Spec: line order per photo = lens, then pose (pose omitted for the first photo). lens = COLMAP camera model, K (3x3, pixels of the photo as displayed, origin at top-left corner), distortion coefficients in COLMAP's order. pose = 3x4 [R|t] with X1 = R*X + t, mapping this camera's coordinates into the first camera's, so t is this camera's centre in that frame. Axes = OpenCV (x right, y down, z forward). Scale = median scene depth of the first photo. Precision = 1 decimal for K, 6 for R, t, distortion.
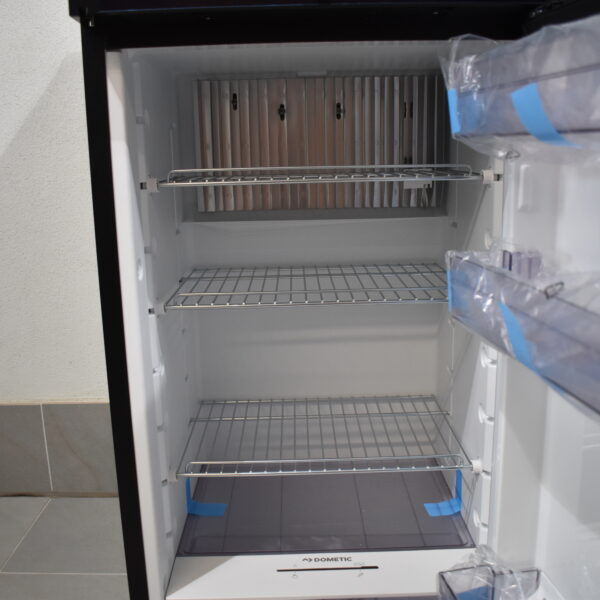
lens RADIAL K [[707.3, 0, 299.1], [0, 707.3, 305.1], [0, 0, 1]] dist [-0.081755, 0.000000]
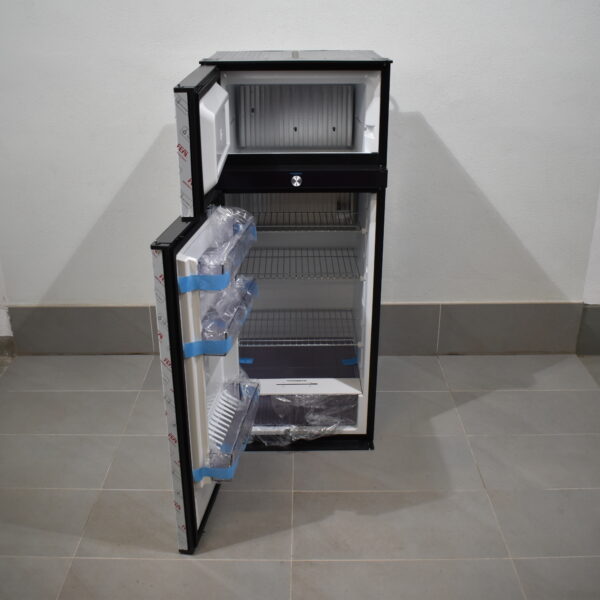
lens RADIAL K [[707.3, 0, 295.7], [0, 707.3, 299.9], [0, 0, 1]] dist [-0.081755, 0.000000]
pose [[0.999860, 0.016669, -0.001379, 0.031843], [-0.016146, 0.983445, 0.180484, -0.315438], [0.004364, -0.180436, 0.983577, -1.212250]]
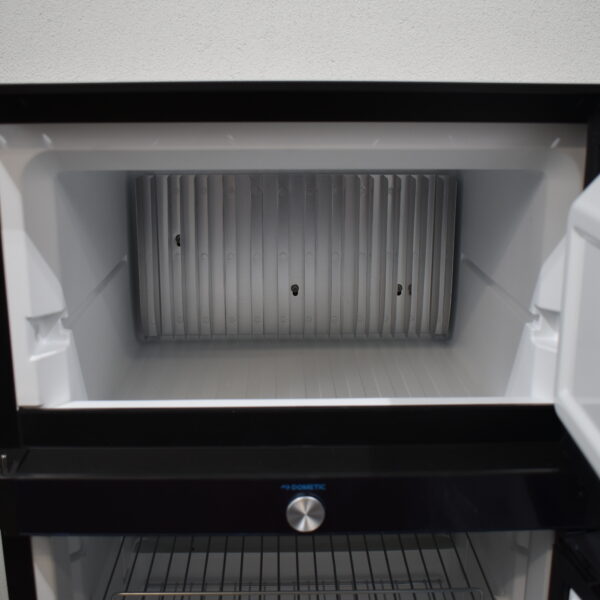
lens RADIAL K [[868.5, 0, 301.2], [0, 868.5, 299.2], [0, 0, 1]] dist [-0.030694, 0.000000]
pose [[0.999613, 0.014015, 0.024047, 0.002414], [-0.014874, 0.999245, 0.035905, -0.463669], [-0.023526, -0.036248, 0.999066, 0.008223]]
